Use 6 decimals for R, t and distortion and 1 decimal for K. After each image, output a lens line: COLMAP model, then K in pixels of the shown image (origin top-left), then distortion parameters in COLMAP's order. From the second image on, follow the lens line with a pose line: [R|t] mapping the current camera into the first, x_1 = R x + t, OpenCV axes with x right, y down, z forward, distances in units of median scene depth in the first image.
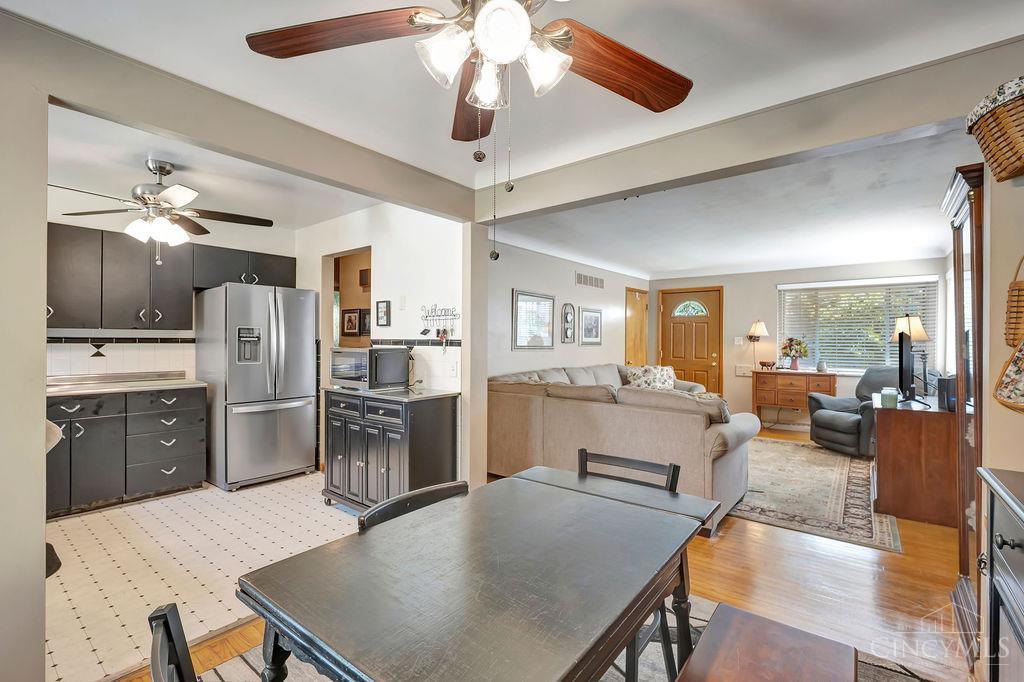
lens RADIAL K [[459.1, 0, 512.0], [0, 459.1, 341.0], [0, 0, 1]] dist [-0.001683, 0.000167]
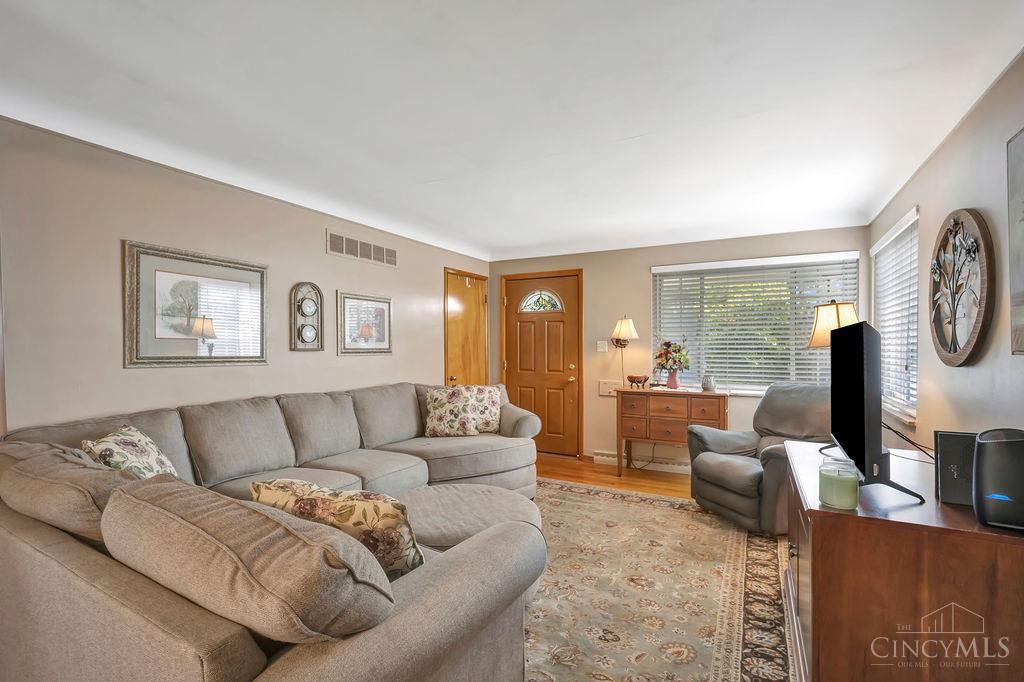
lens RADIAL K [[458.5, 0, 507.3], [0, 458.5, 345.2], [0, 0, 1]] dist [-0.001271, -0.000089]
pose [[0.986906, -0.001782, 0.161287, 0.268204], [0.002437, 0.999990, -0.003868, 0.000379], [-0.161279, 0.004211, 0.986900, 0.371145]]
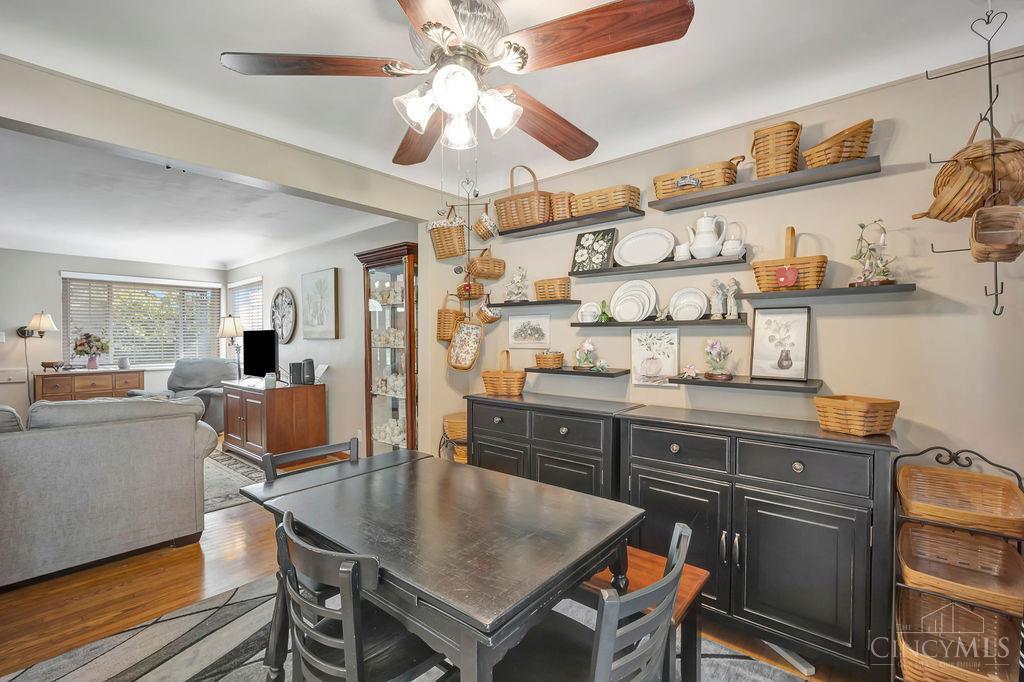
lens RADIAL K [[446.6, 0, 516.7], [0, 446.6, 344.9], [0, 0, 1]] dist [-0.003970, -0.000330]
pose [[0.022633, -0.018319, 0.999576, -0.242268], [0.000587, 0.999832, 0.018310, 0.000460], [-0.999744, 0.000172, 0.022640, 0.157657]]
